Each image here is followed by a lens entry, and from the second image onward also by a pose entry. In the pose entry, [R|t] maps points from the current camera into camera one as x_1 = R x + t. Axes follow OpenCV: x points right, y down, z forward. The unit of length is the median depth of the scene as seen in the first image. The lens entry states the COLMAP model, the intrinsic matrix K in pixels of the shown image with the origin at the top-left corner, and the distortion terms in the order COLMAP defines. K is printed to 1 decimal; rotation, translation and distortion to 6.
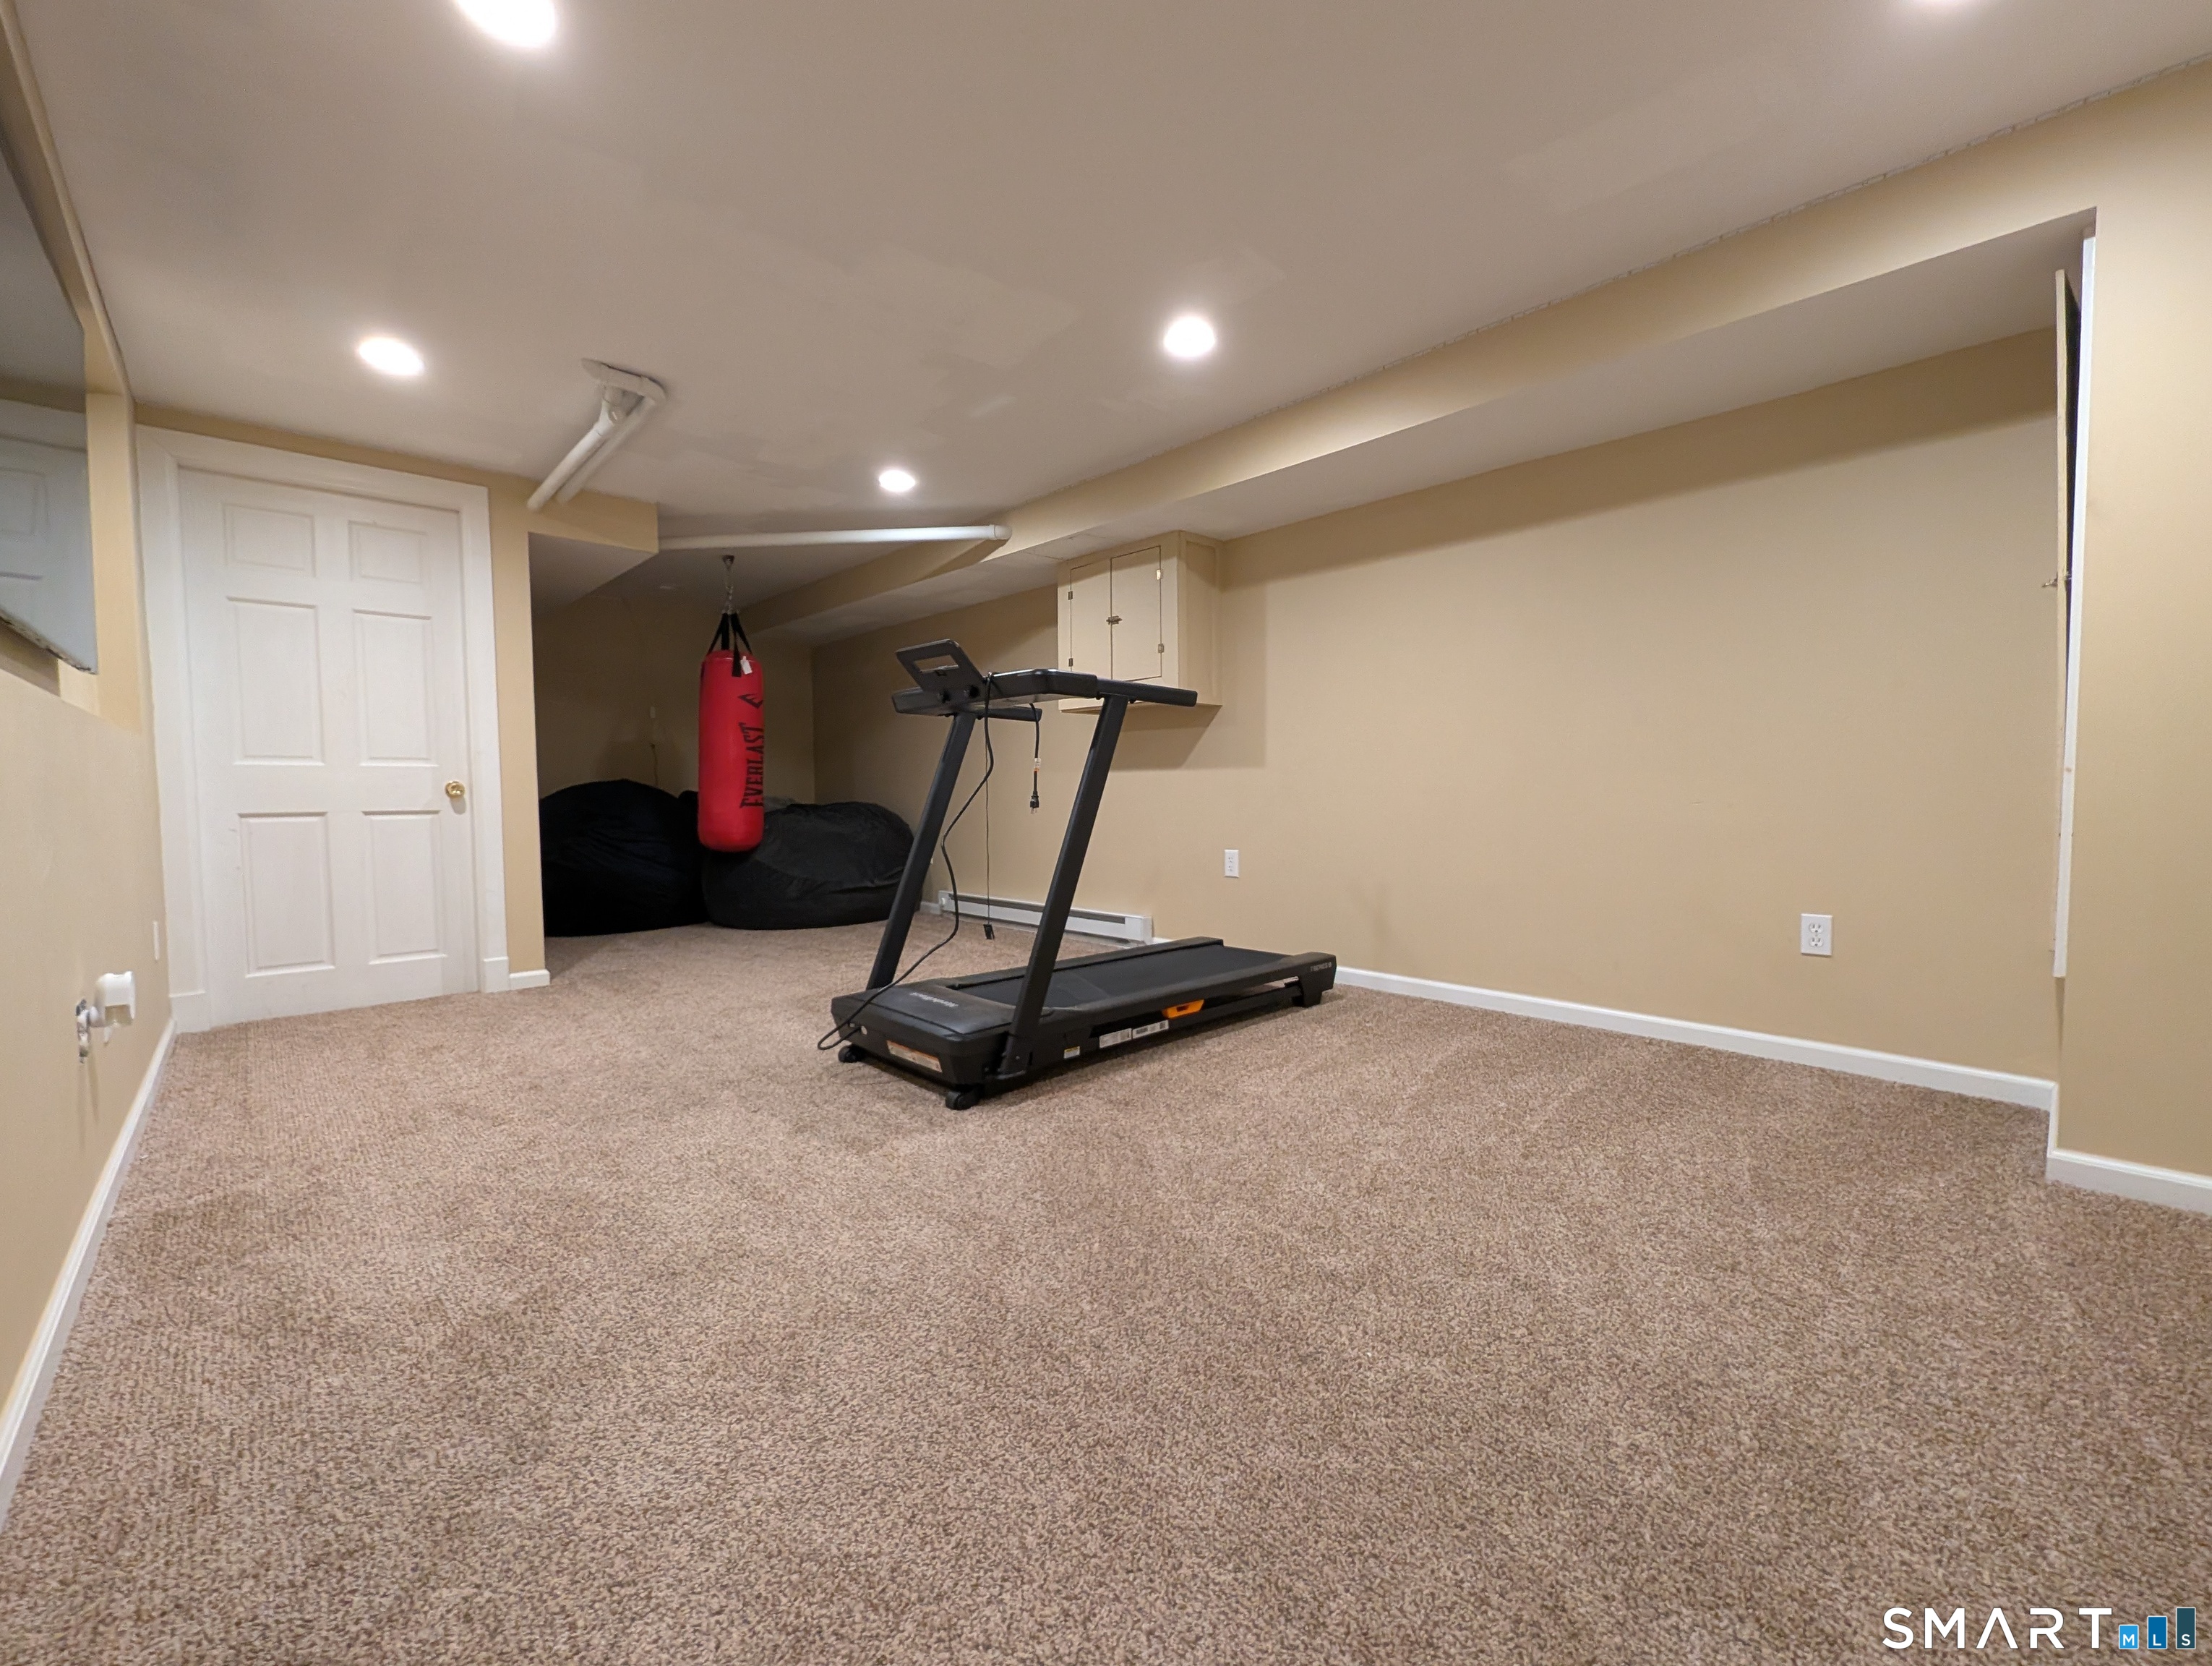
lens RADIAL K [[910.2, 0, 1104.9], [0, 910.2, 834.0], [0, 0, 1]] dist [0.000108, -0.000261]
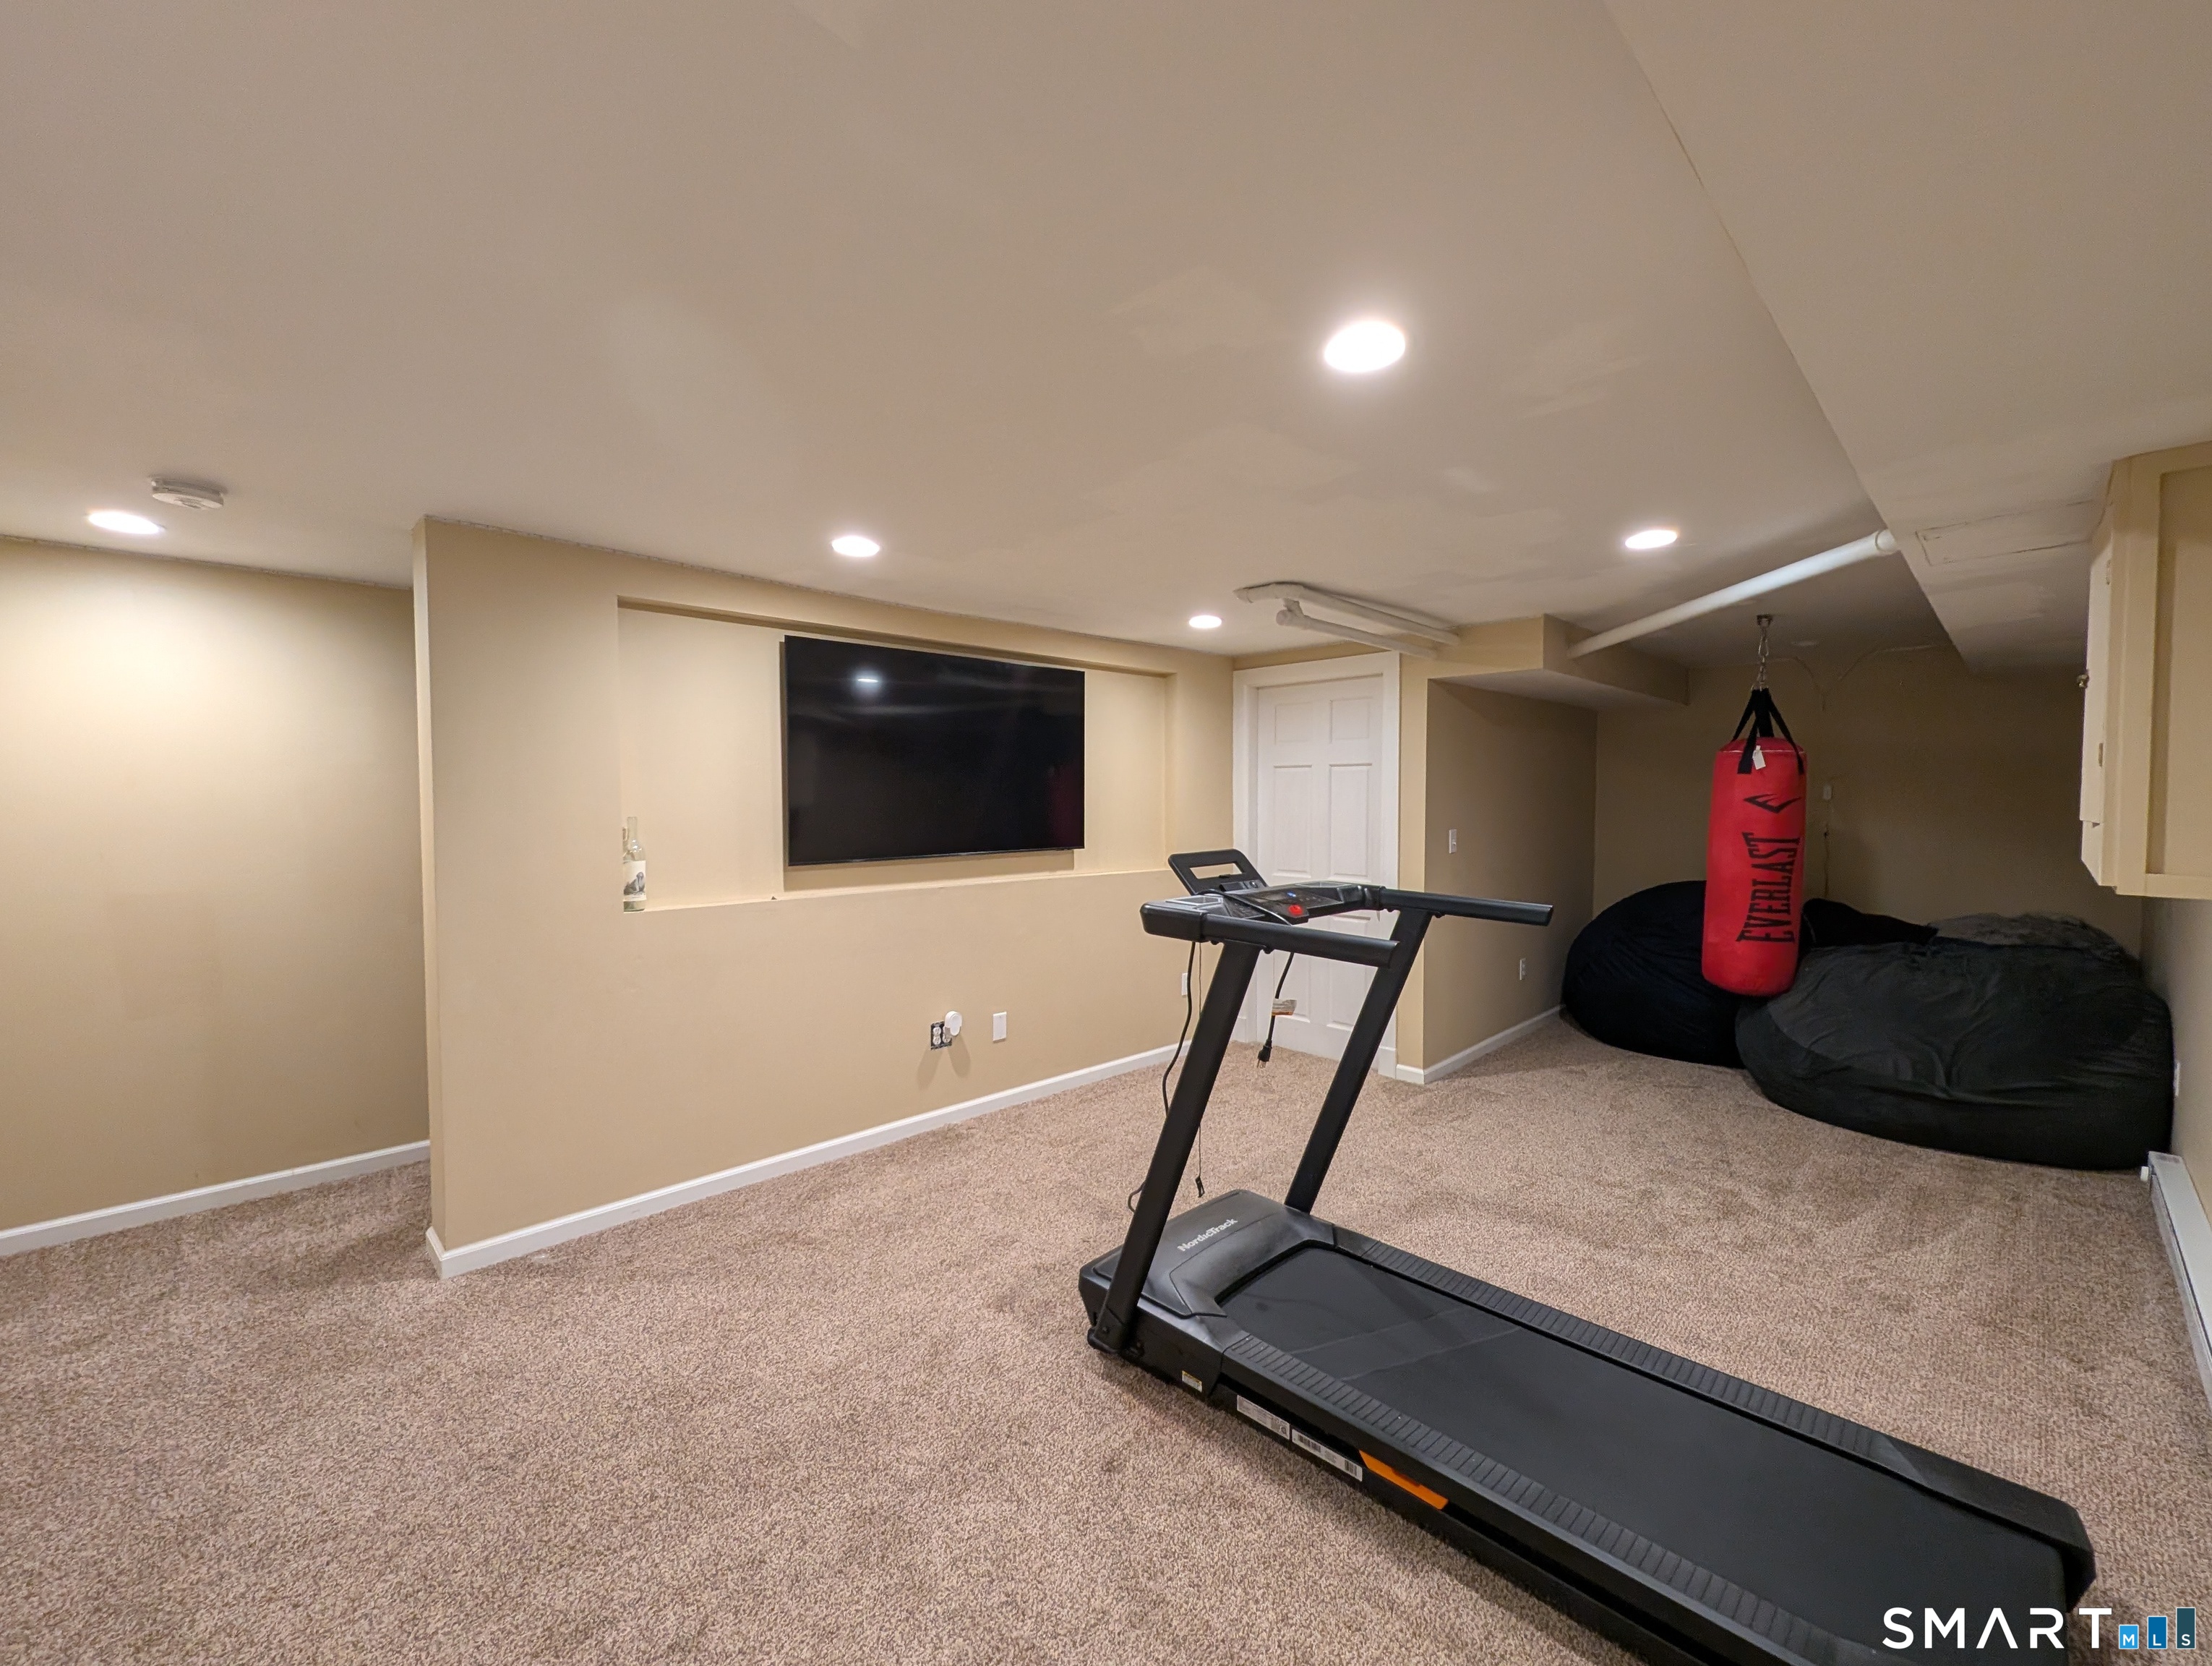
lens RADIAL K [[910.2, 0, 1104.5], [0, 910.2, 833.4], [0, 0, 1]] dist [0.000108, -0.000261]
pose [[0.027317, 0.047780, -0.998484, 0.684880], [-0.047860, 0.997774, 0.046437, -0.251705], [0.998480, 0.046519, 0.029543, 0.828232]]
